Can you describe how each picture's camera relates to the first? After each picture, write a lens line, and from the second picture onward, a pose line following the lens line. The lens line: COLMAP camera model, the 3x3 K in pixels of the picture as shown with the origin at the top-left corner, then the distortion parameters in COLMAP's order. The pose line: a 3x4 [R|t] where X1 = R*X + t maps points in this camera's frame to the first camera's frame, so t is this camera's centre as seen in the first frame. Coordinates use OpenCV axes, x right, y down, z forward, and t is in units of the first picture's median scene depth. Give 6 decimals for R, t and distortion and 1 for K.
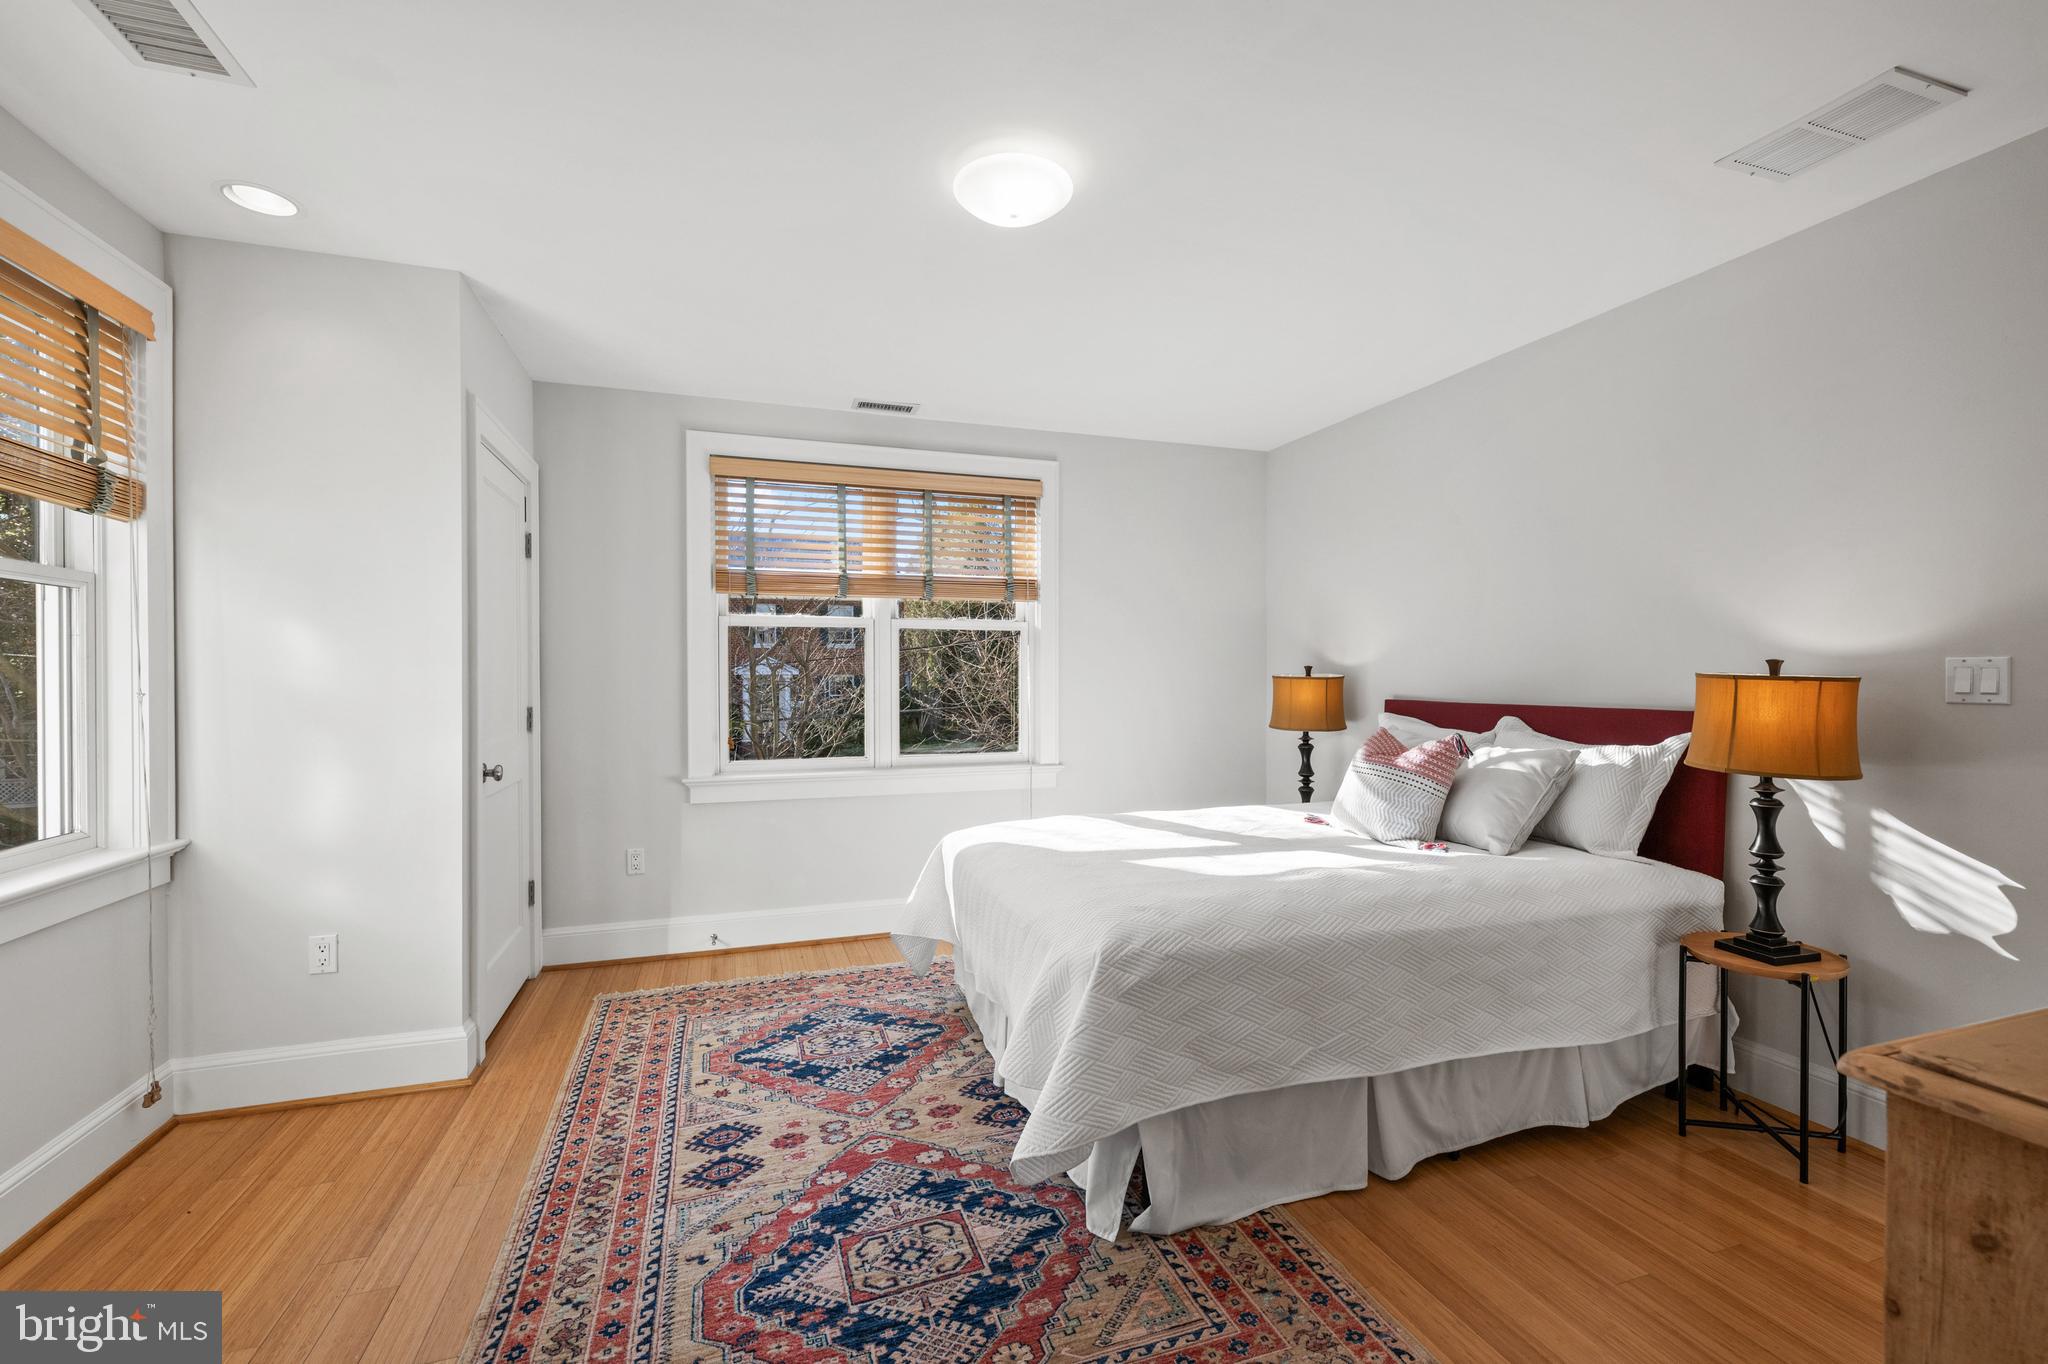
lens RADIAL K [[858.1, 0, 1016.8], [0, 858.1, 683.5], [0, 0, 1]] dist [0.000613, 0.000314]
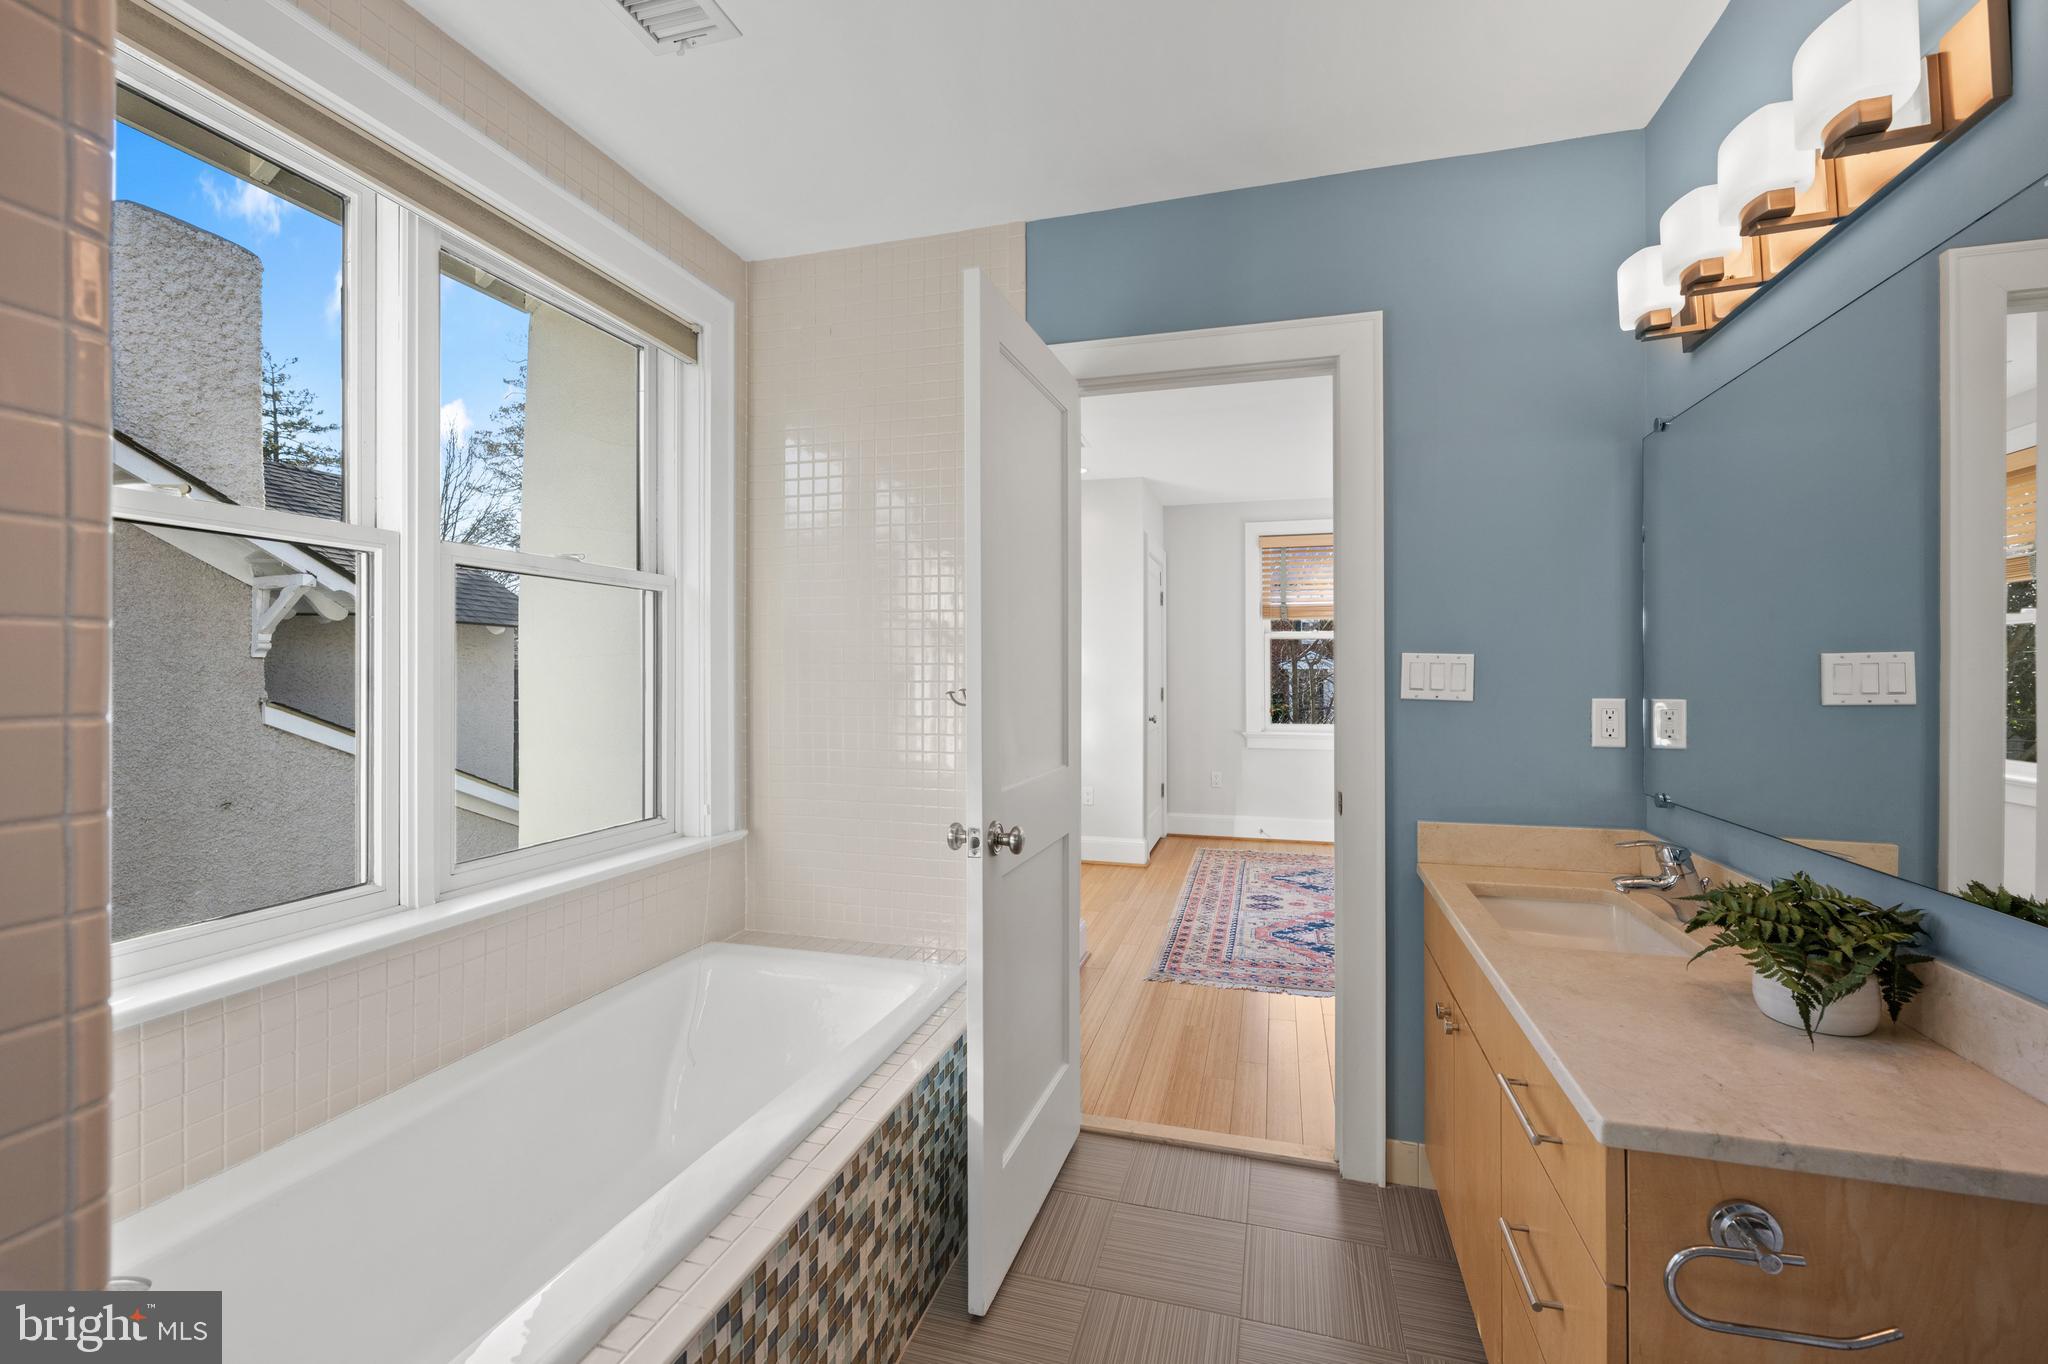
lens RADIAL K [[858.1, 0, 1022.9], [0, 858.1, 678.3], [0, 0, 1]] dist [0.000613, 0.000314]
pose [[0.819072, 0.006113, -0.573657, 0.262678], [-0.005305, 0.999981, 0.003081, 0.003947], [0.573666, 0.000520, 0.819089, -0.740990]]
